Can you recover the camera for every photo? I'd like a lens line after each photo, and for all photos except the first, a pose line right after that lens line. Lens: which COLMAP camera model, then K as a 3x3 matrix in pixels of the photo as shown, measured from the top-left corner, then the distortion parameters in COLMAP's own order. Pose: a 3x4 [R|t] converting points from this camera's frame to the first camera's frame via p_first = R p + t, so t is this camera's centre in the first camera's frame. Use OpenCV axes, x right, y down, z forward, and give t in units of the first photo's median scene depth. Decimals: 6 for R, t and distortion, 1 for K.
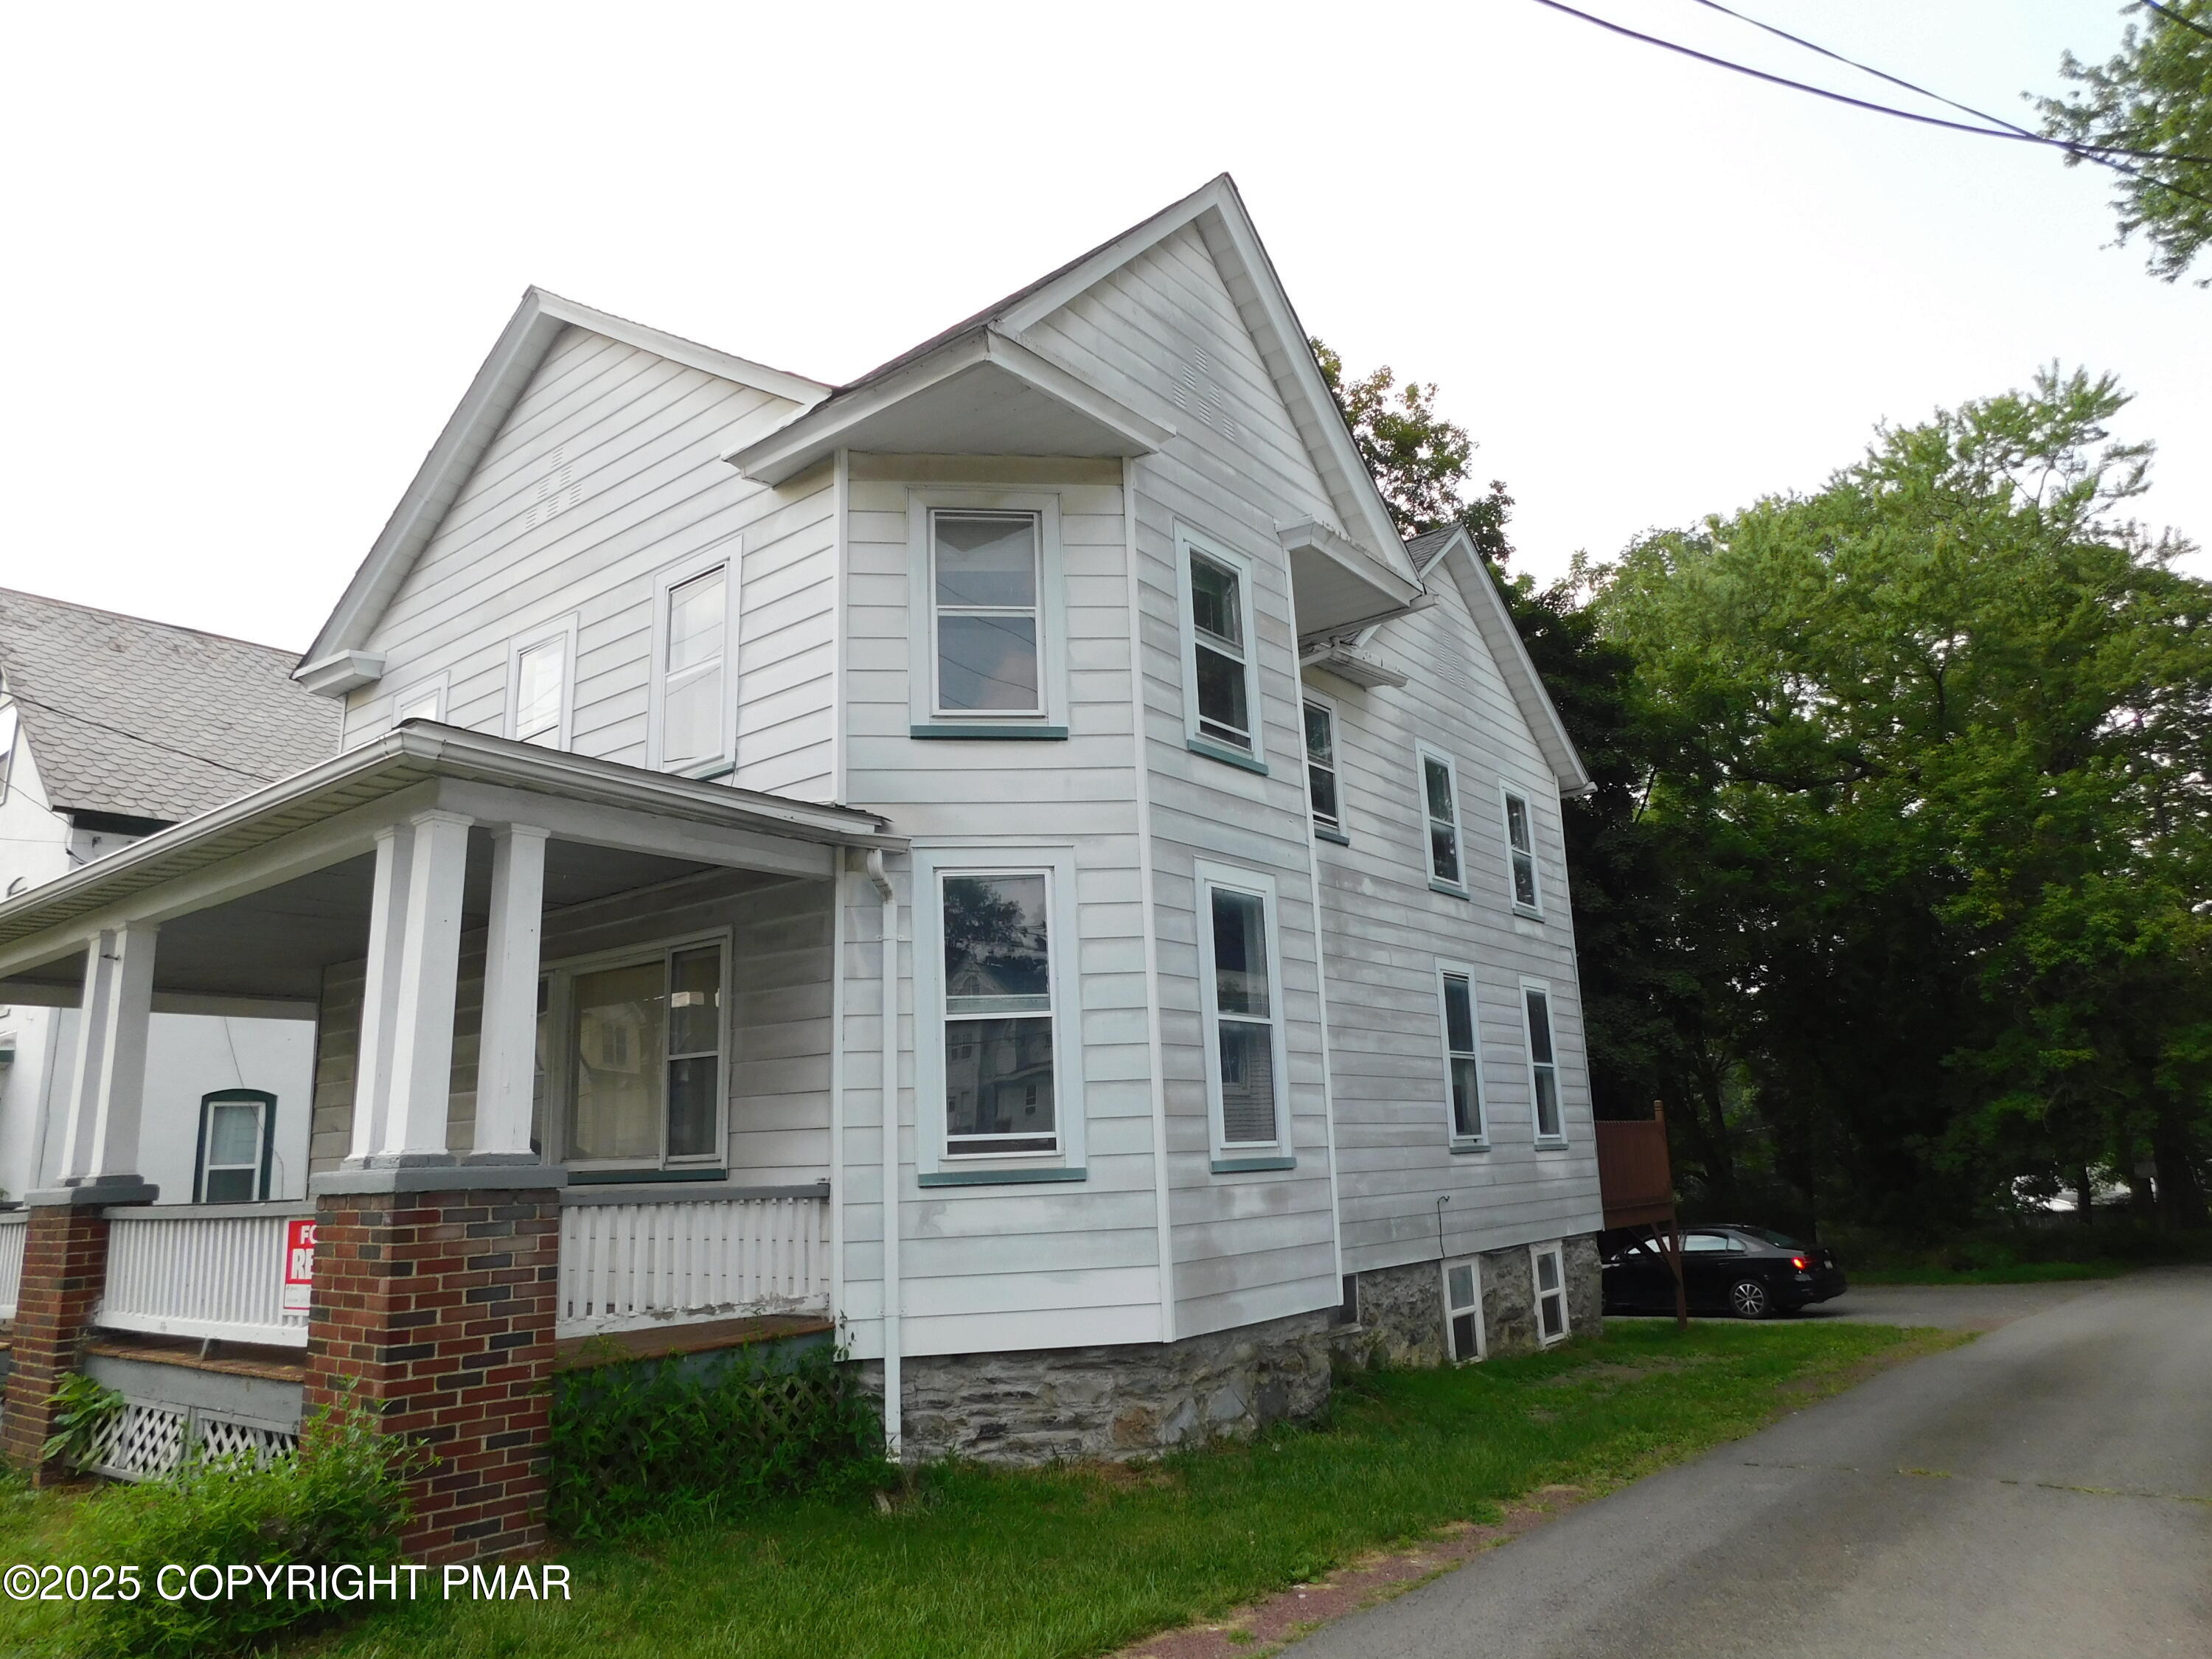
lens RADIAL K [[1461.1, 0, 1117.3], [0, 1461.1, 830.5], [0, 0, 1]] dist [-0.072532, 0.055852]
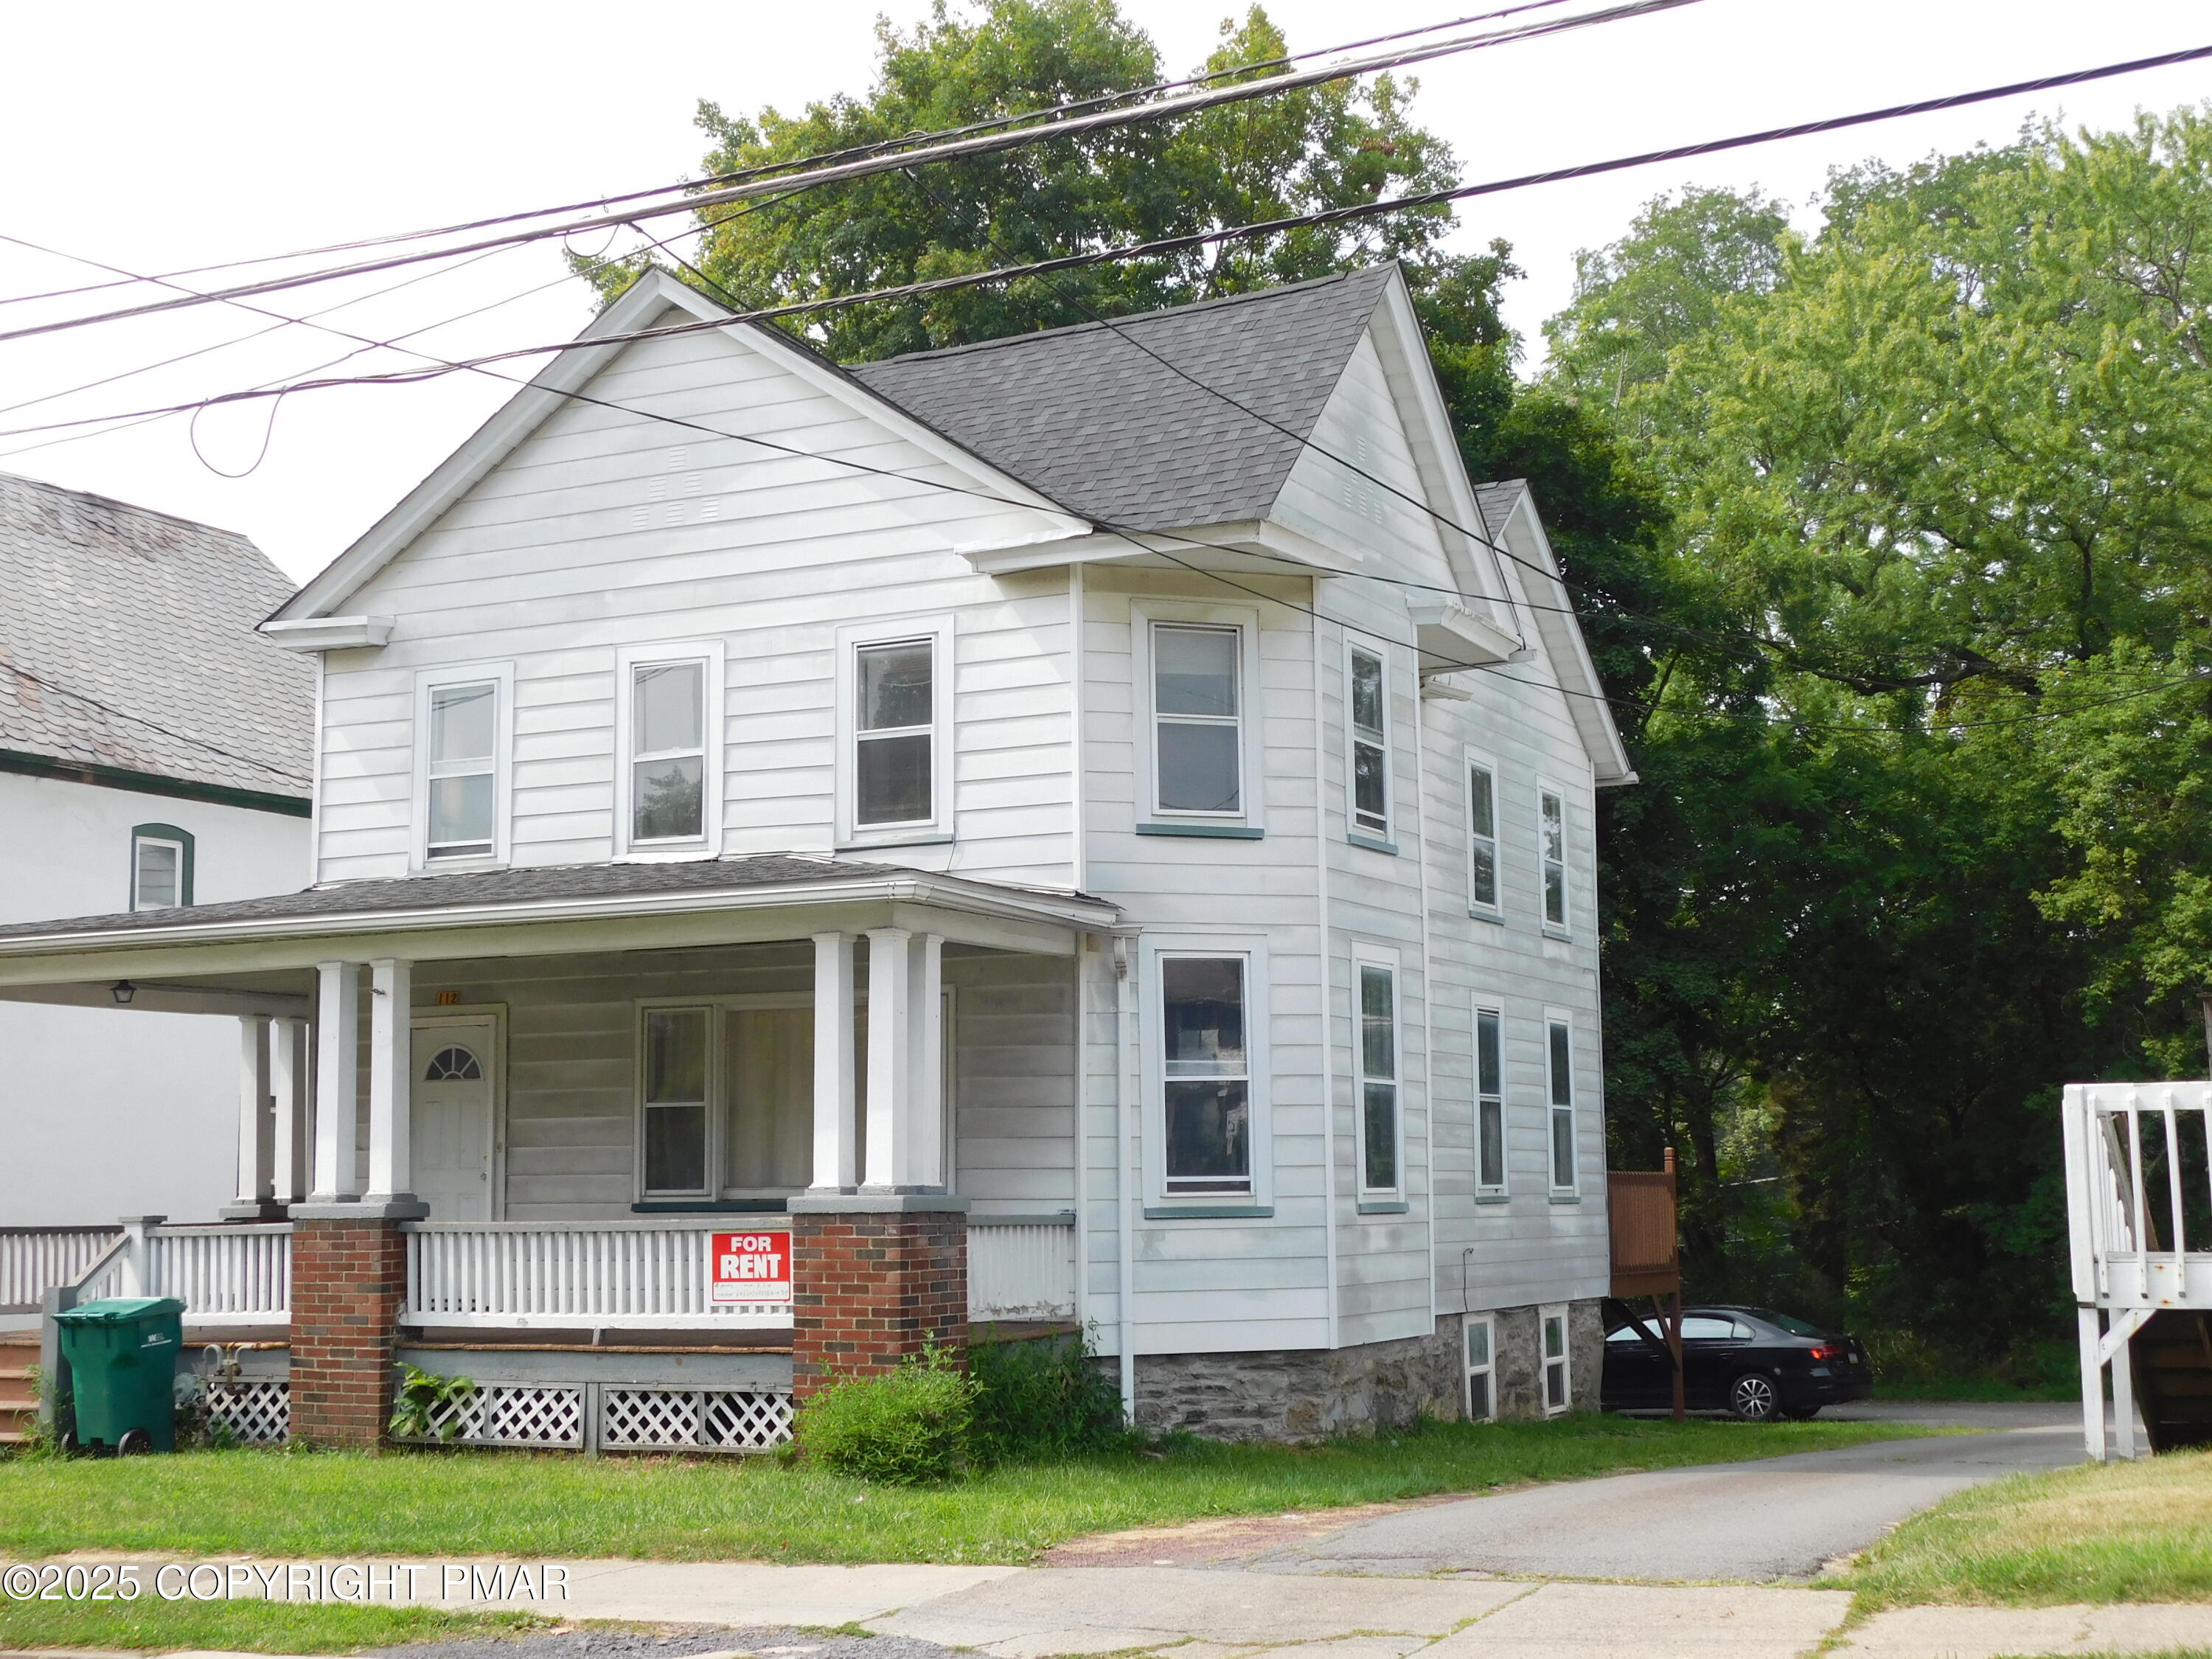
lens RADIAL K [[2979.1, 0, 1102.1], [0, 2979.1, 827.4], [0, 0, 1]] dist [0.008271, 0.000000]
pose [[0.980240, 0.053037, 0.190570, -0.465408], [-0.071399, 0.993305, 0.090816, -0.211676], [-0.184478, -0.102628, 0.977464, -0.975005]]
